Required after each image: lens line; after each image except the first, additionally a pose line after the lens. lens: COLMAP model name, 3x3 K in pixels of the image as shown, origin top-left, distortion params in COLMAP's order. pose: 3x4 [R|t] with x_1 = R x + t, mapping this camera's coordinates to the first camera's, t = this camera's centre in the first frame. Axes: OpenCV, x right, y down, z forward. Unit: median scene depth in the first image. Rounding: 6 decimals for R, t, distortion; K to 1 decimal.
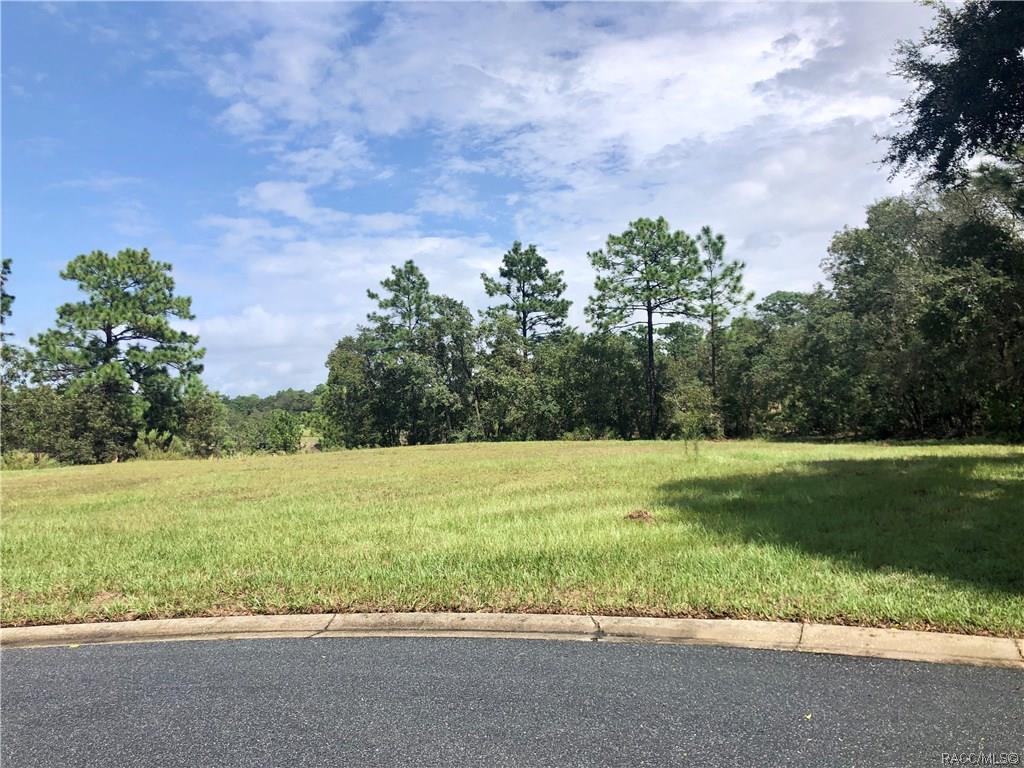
lens RADIAL K [[834.9, 0, 512.0], [0, 834.9, 384.0], [0, 0, 1]] dist [0.000192, -0.002552]
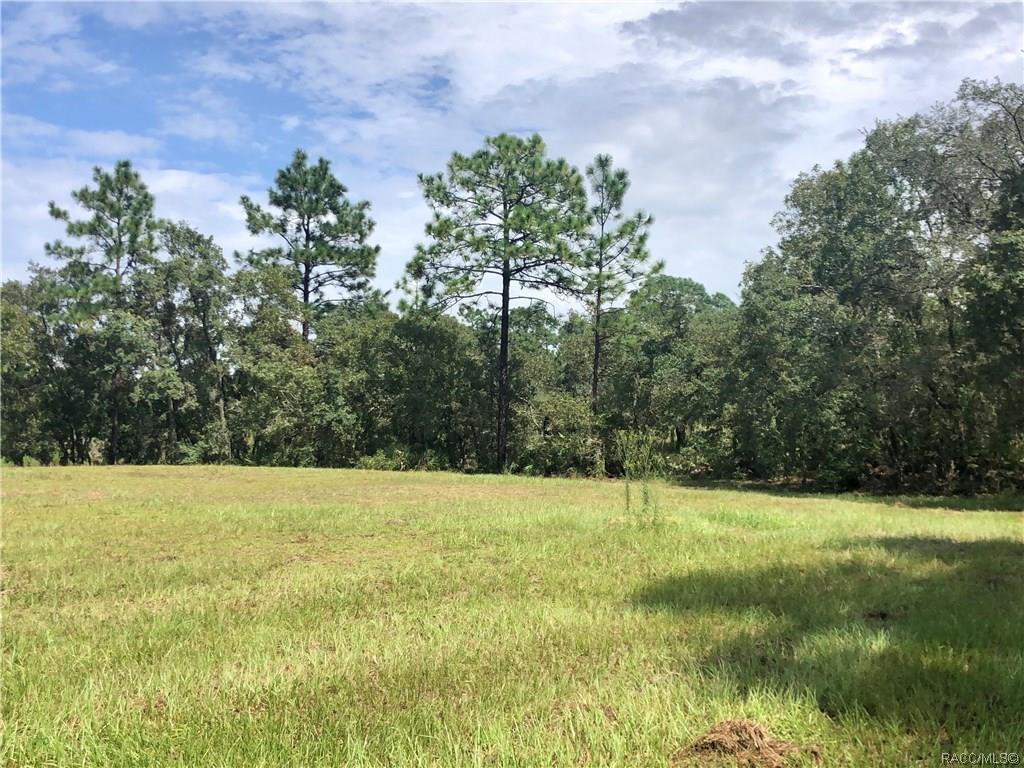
lens RADIAL K [[1121.9, 0, 556.8], [0, 1121.9, 383.9], [0, 0, 1]] dist [0.009148, -0.172326]
pose [[0.966912, 0.064383, 0.246851, -0.008507], [-0.063260, 0.997919, -0.012487, 0.004582], [-0.247141, -0.003542, 0.968973, 0.129779]]
